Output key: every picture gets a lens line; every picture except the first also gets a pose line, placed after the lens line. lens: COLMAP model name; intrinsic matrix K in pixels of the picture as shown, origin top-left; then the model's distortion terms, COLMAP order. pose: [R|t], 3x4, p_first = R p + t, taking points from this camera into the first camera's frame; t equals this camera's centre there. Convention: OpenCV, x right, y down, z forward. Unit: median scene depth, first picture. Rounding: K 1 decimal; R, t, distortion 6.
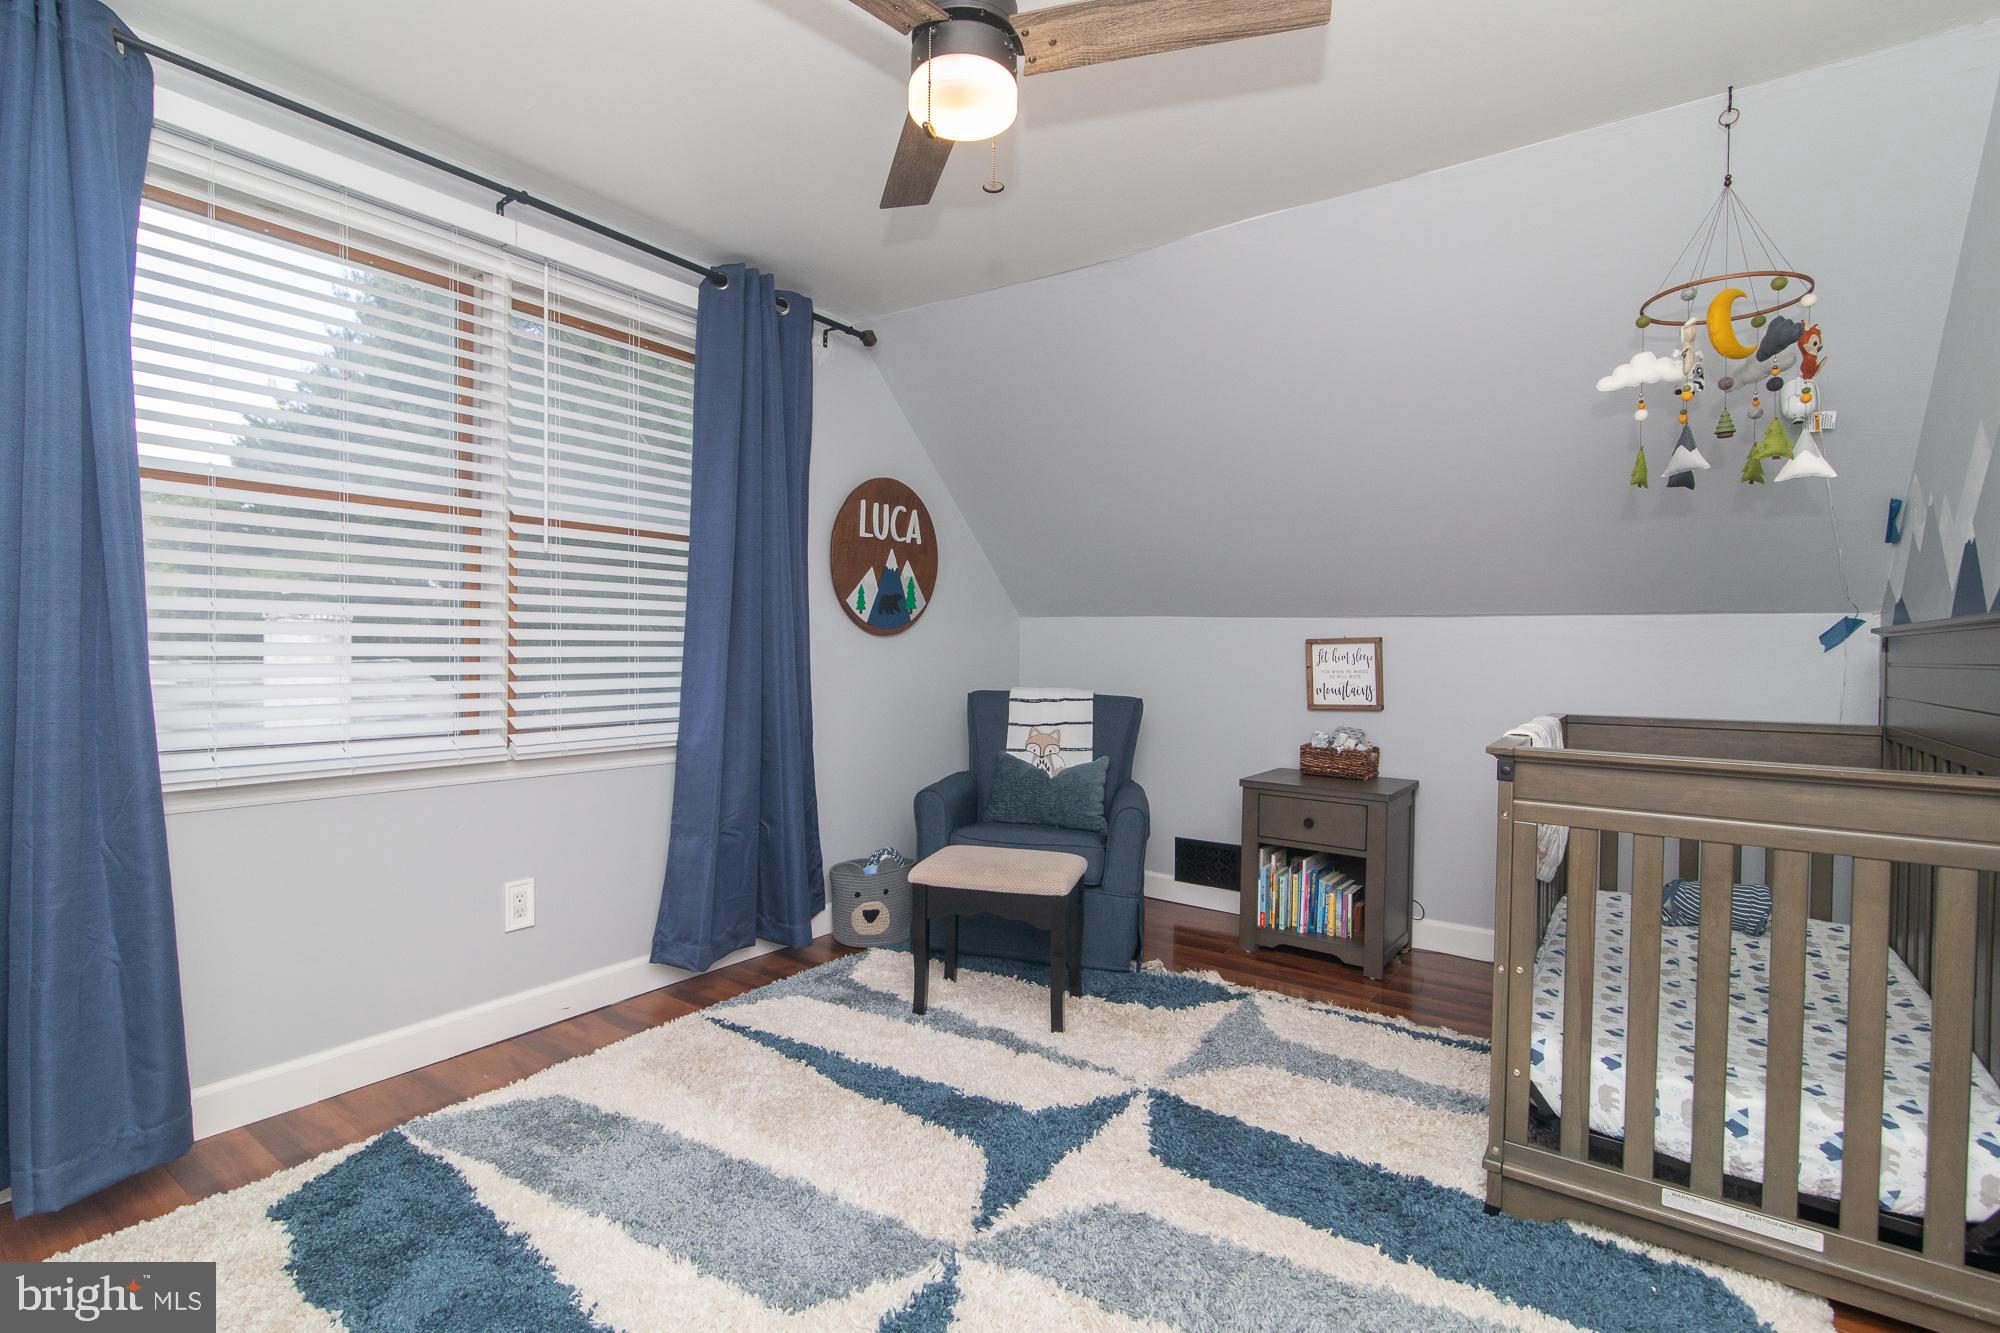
lens RADIAL K [[962.6, 0, 1012.3], [0, 962.6, 664.1], [0, 0, 1]] dist [-0.015771, 0.000144]
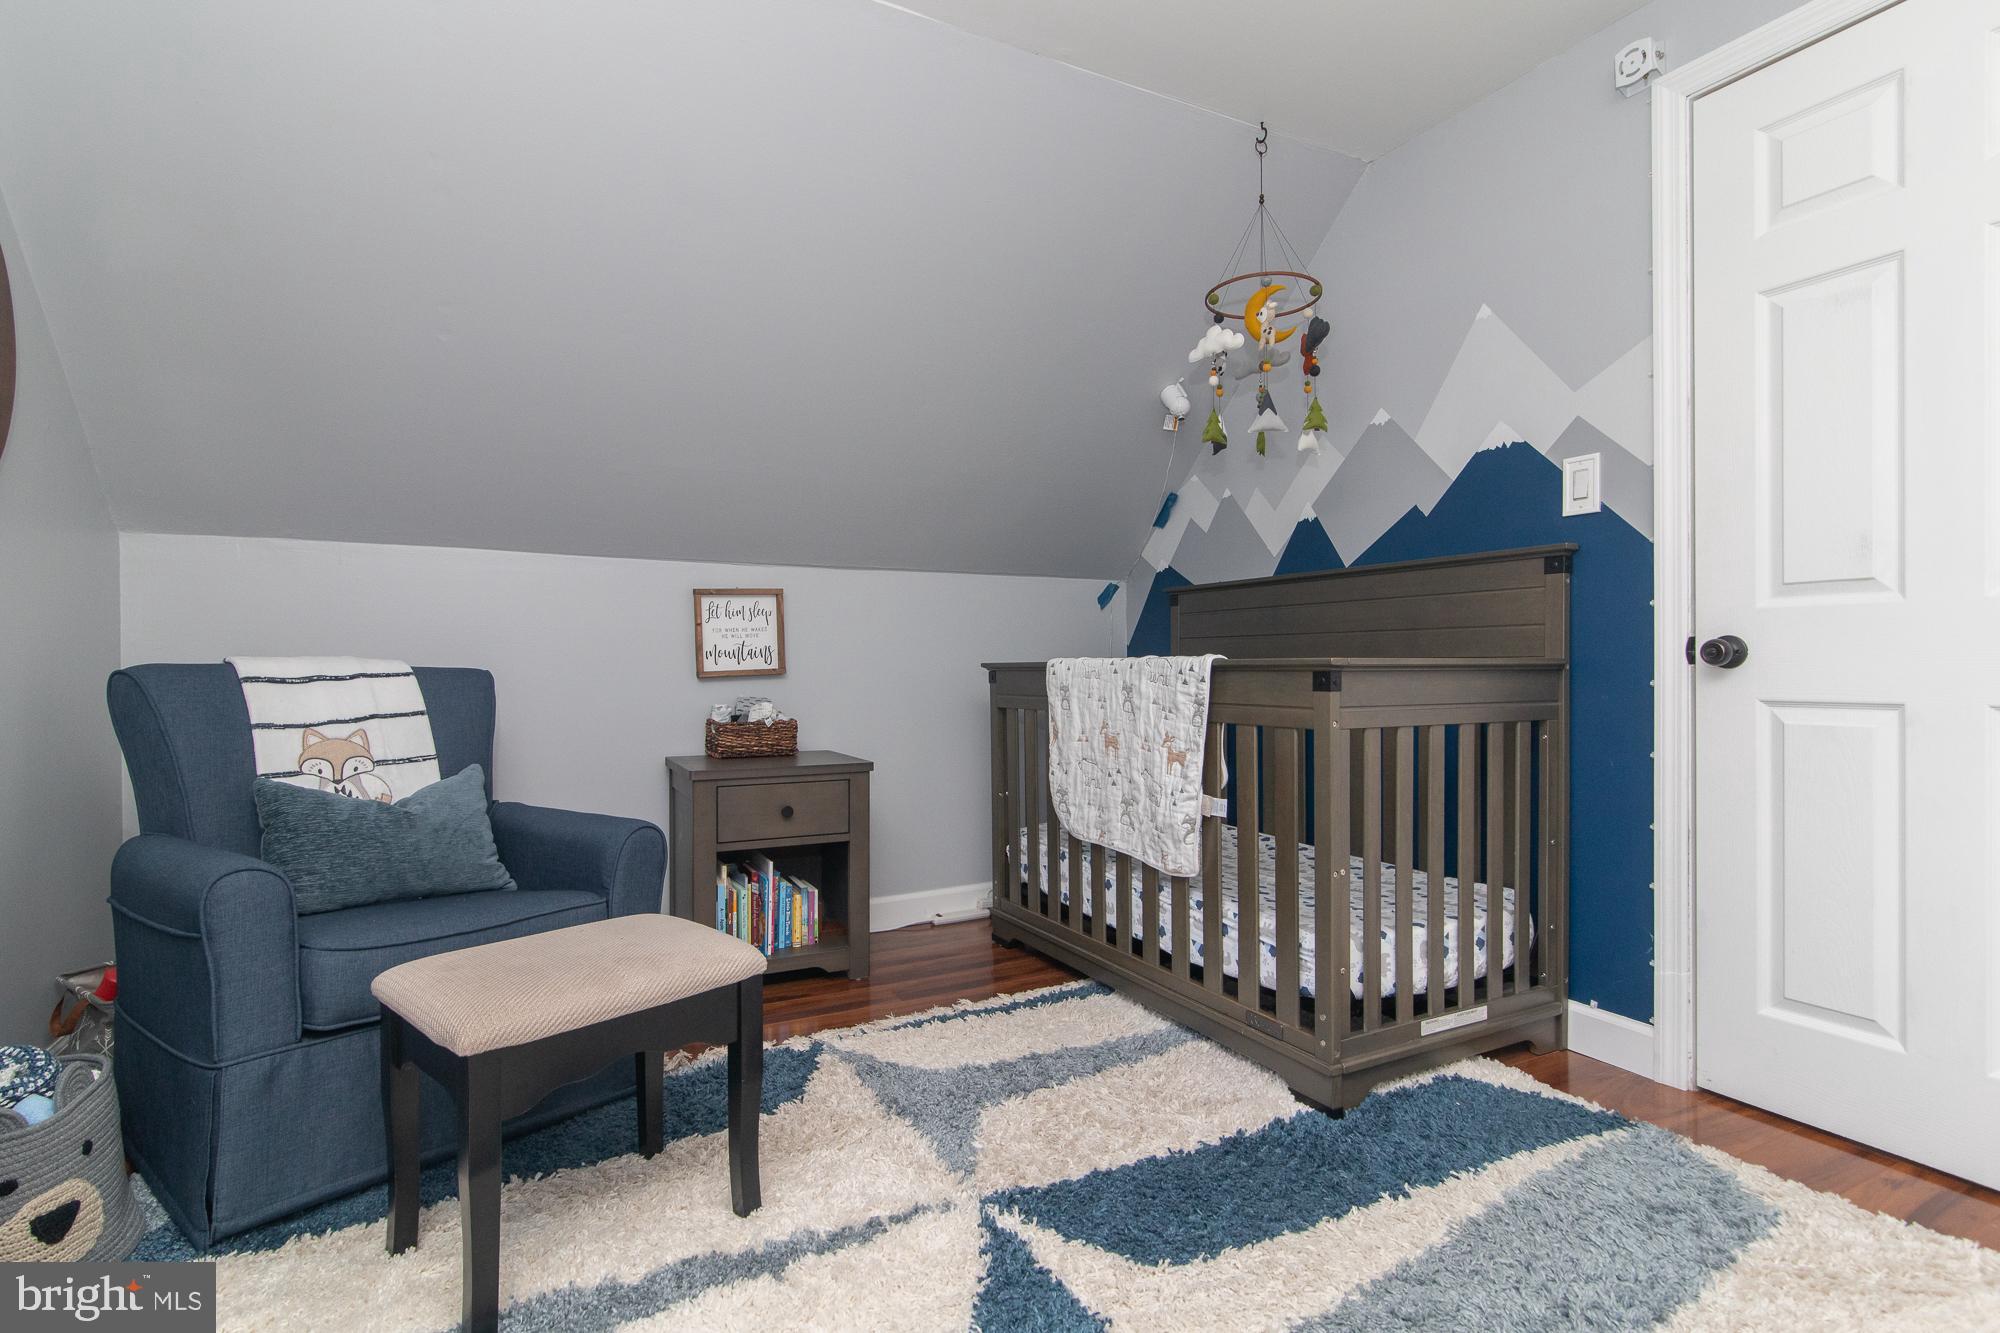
lens RADIAL K [[960.4, 0, 941.3], [0, 960.4, 672.8], [0, 0, 1]] dist [-0.001967, -0.000038]
pose [[0.450637, -0.018910, 0.892507, -0.347360], [0.030031, 0.999531, 0.006014, 0.049882], [-0.892202, 0.024092, 0.450994, 0.531325]]
